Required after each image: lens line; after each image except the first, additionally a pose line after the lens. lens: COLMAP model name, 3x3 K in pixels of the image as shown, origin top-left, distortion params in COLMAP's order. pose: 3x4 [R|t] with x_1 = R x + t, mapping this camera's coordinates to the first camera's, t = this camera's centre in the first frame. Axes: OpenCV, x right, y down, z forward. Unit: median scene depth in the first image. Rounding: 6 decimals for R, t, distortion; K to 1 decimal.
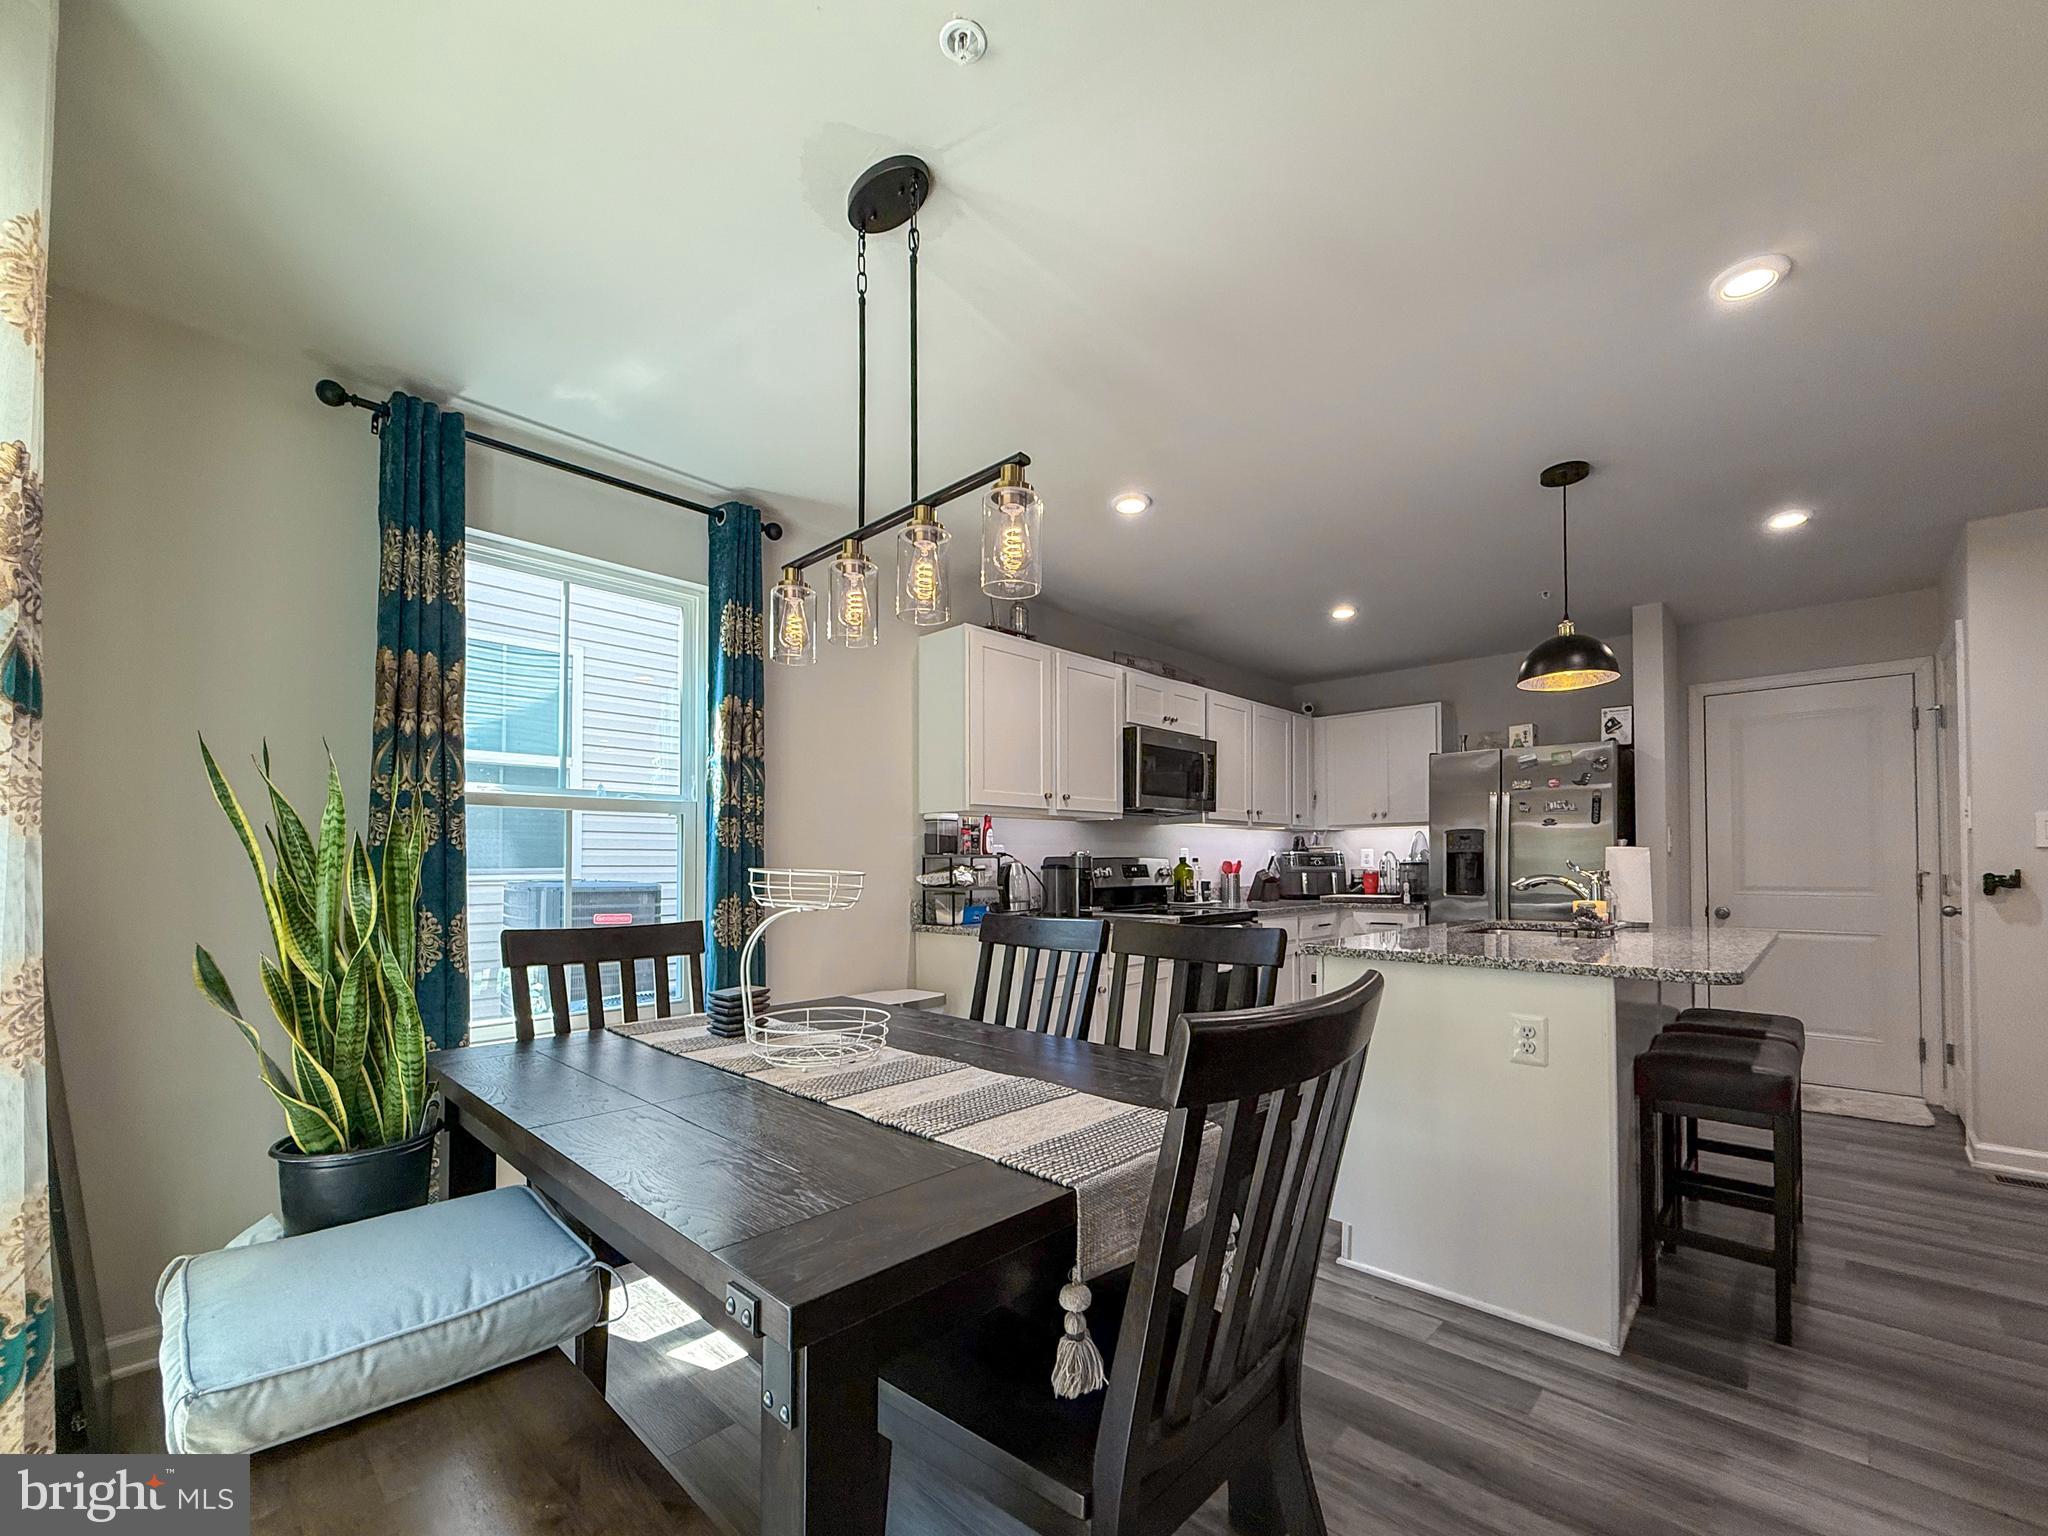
lens RADIAL K [[919.7, 0, 1083.6], [0, 919.7, 865.3], [0, 0, 1]] dist [-0.003166, -0.000345]
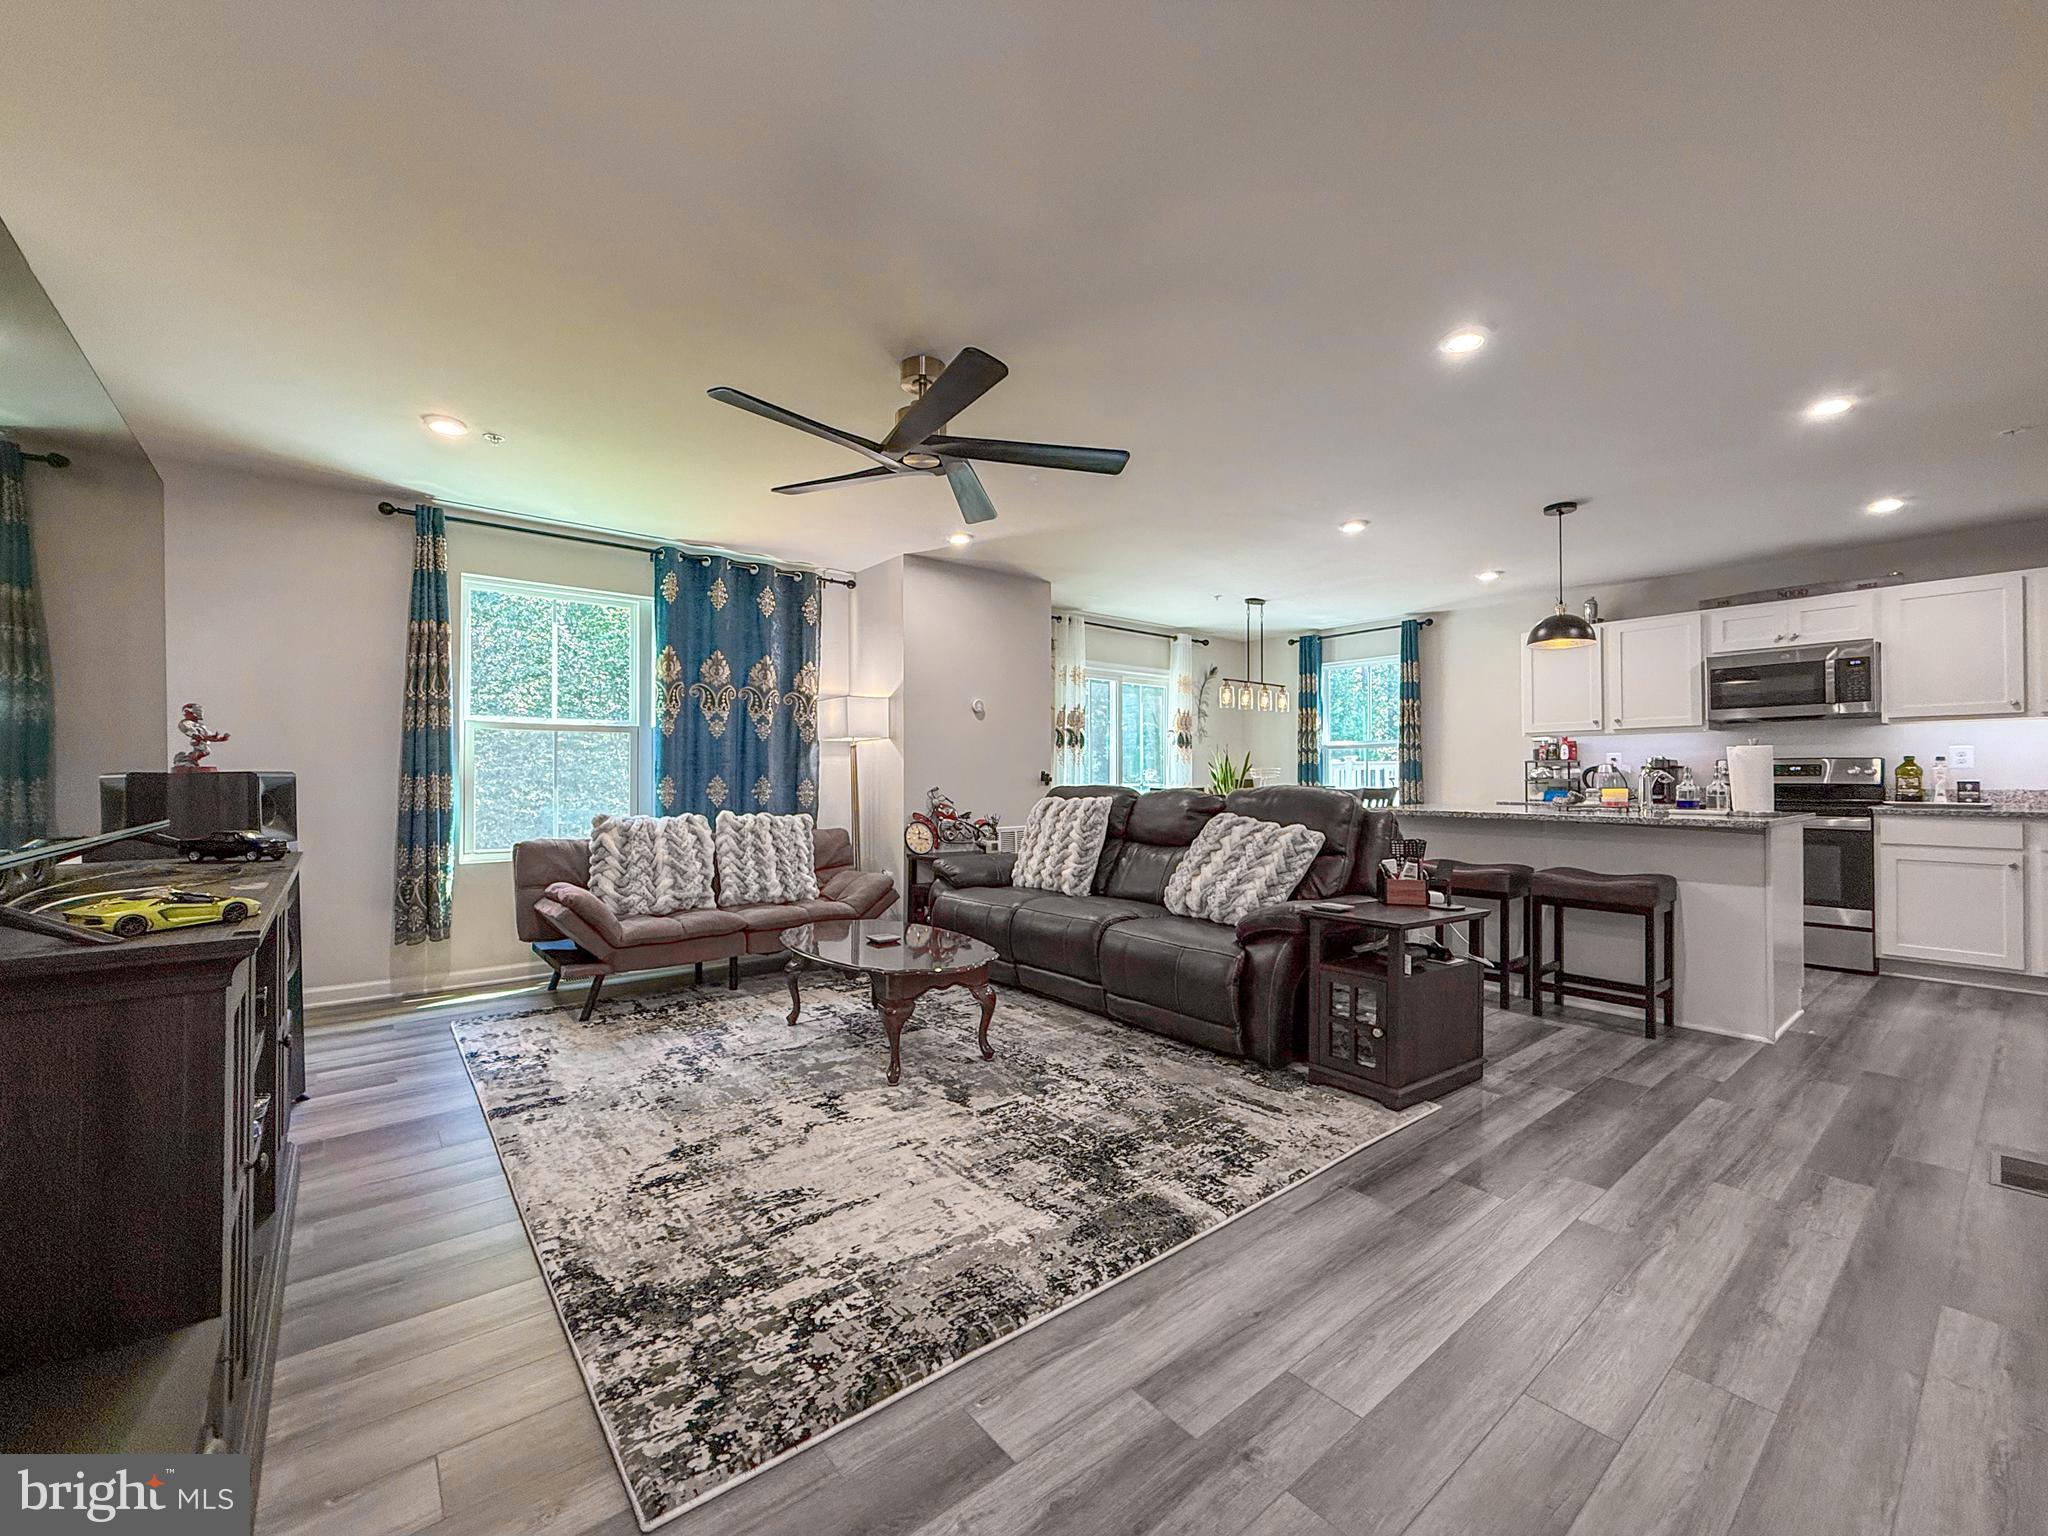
lens RADIAL K [[815.9, 0, 1024.0], [0, 815.9, 768.0], [0, 0, 1]] dist [-0.000774, -0.000843]
pose [[-0.190777, 0.004118, -0.981625, 1.311709], [0.013038, 0.999914, 0.001661, -0.011188], [0.981547, -0.012481, -0.190815, 0.275341]]
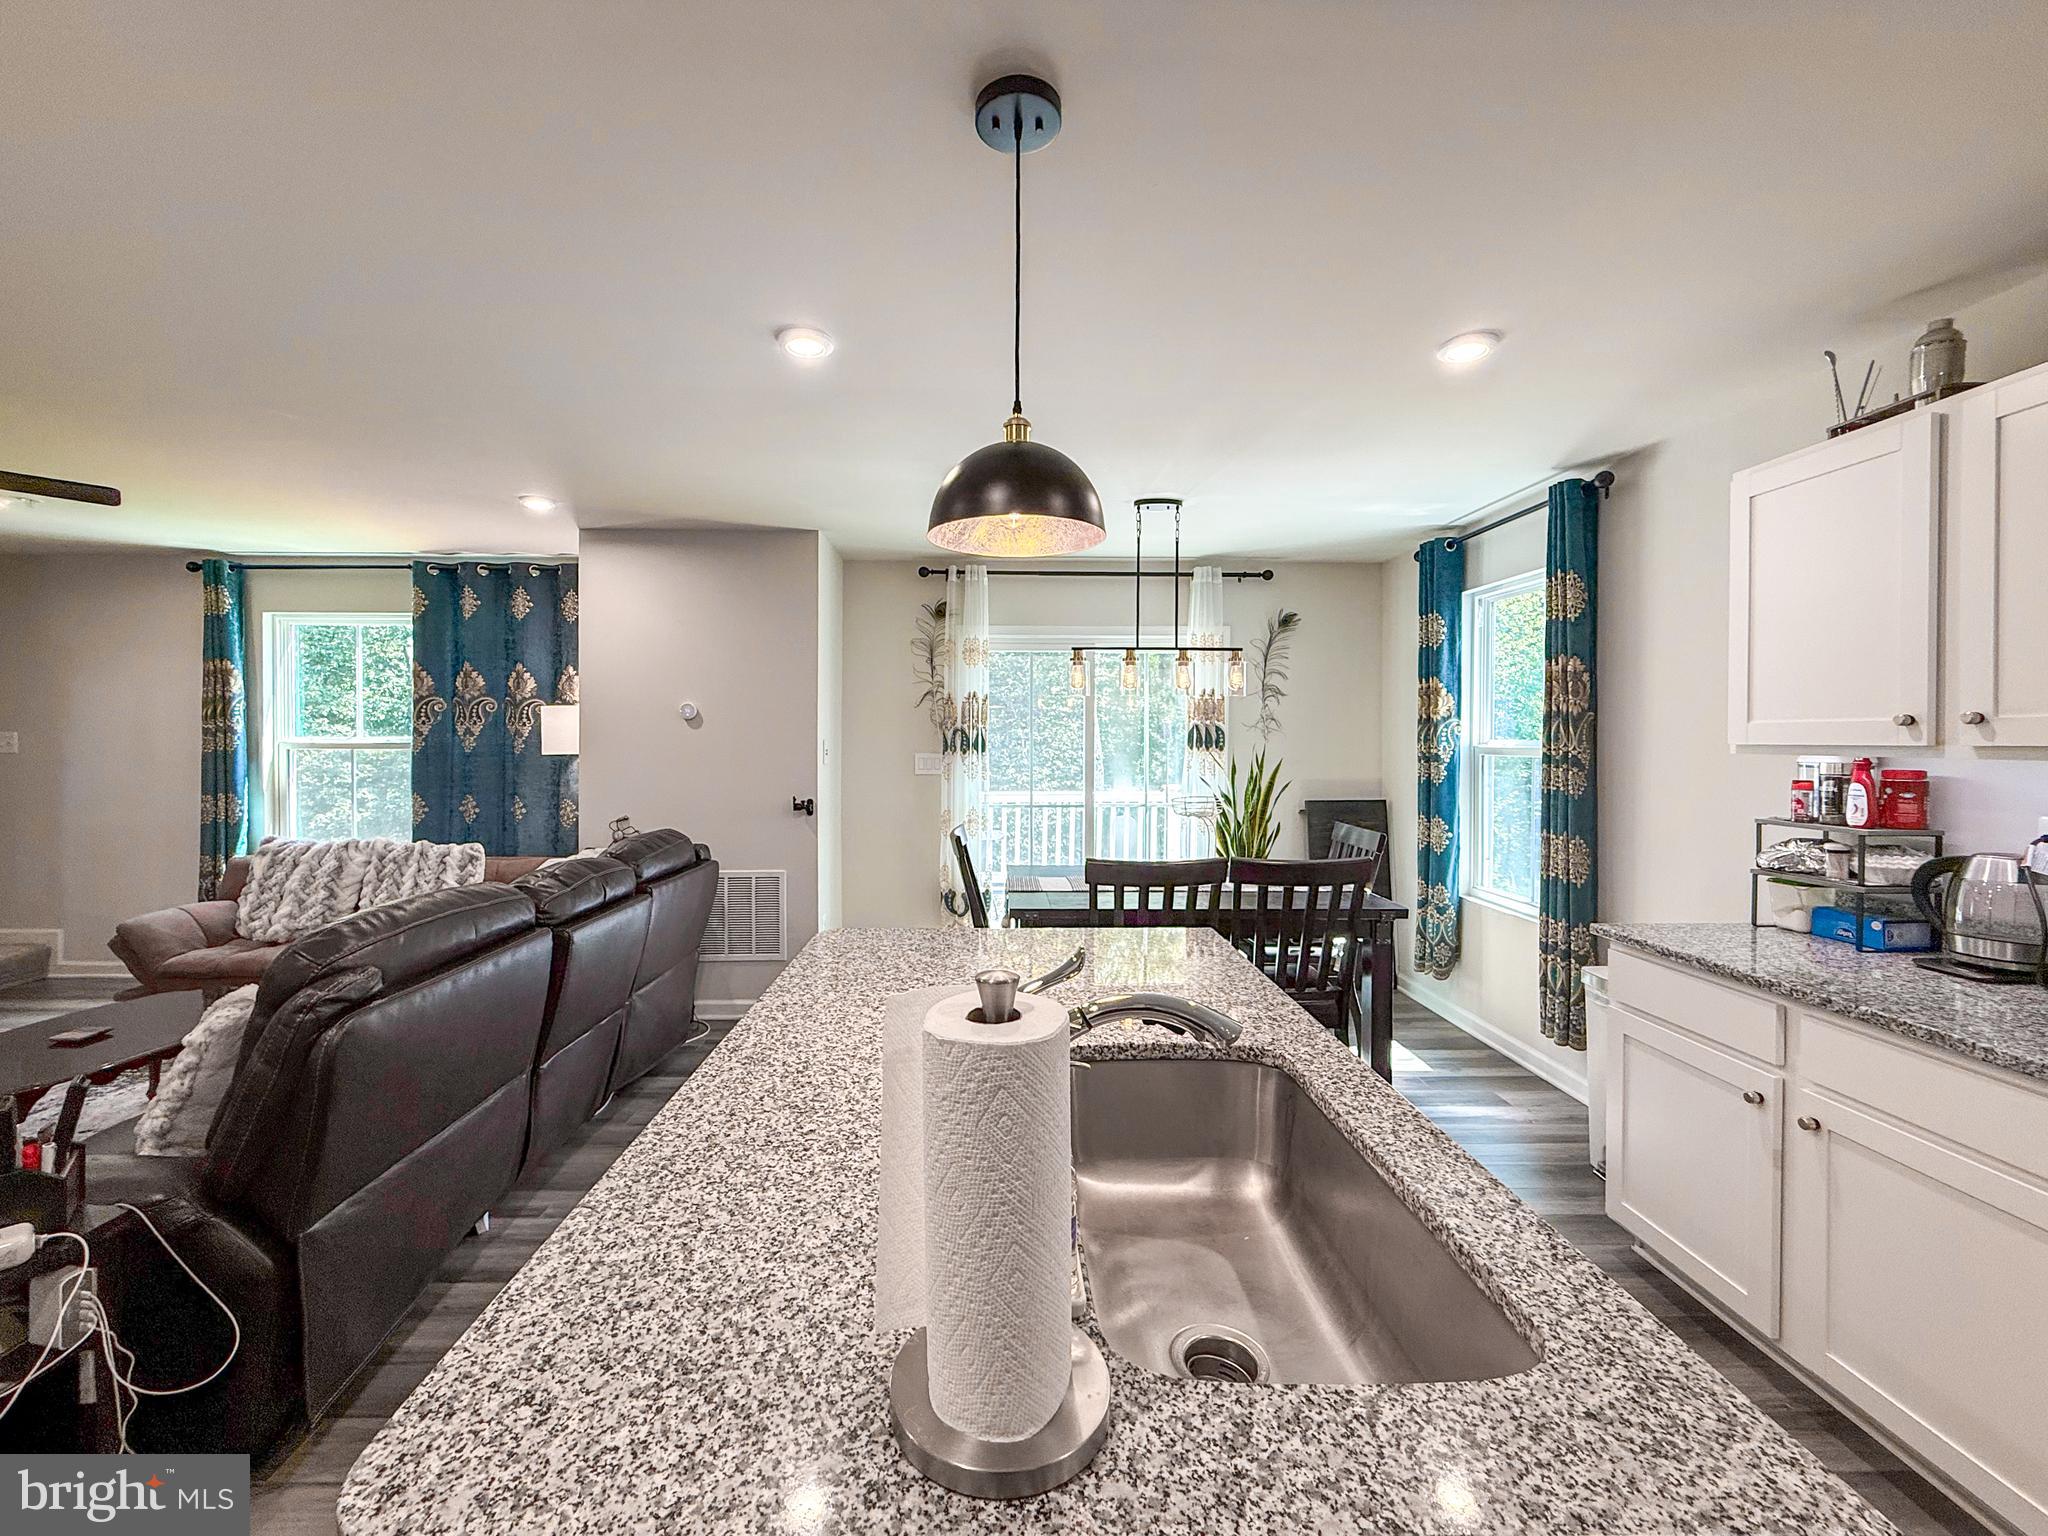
lens RADIAL K [[832.5, 0, 1024.9], [0, 832.5, 740.2], [0, 0, 1]] dist [-0.000227, 0.000044]
pose [[-0.750521, 0.017241, -0.660621, 0.530676], [0.015878, 0.999841, 0.008055, -0.066608], [0.660656, -0.004444, -0.750676, 0.895765]]
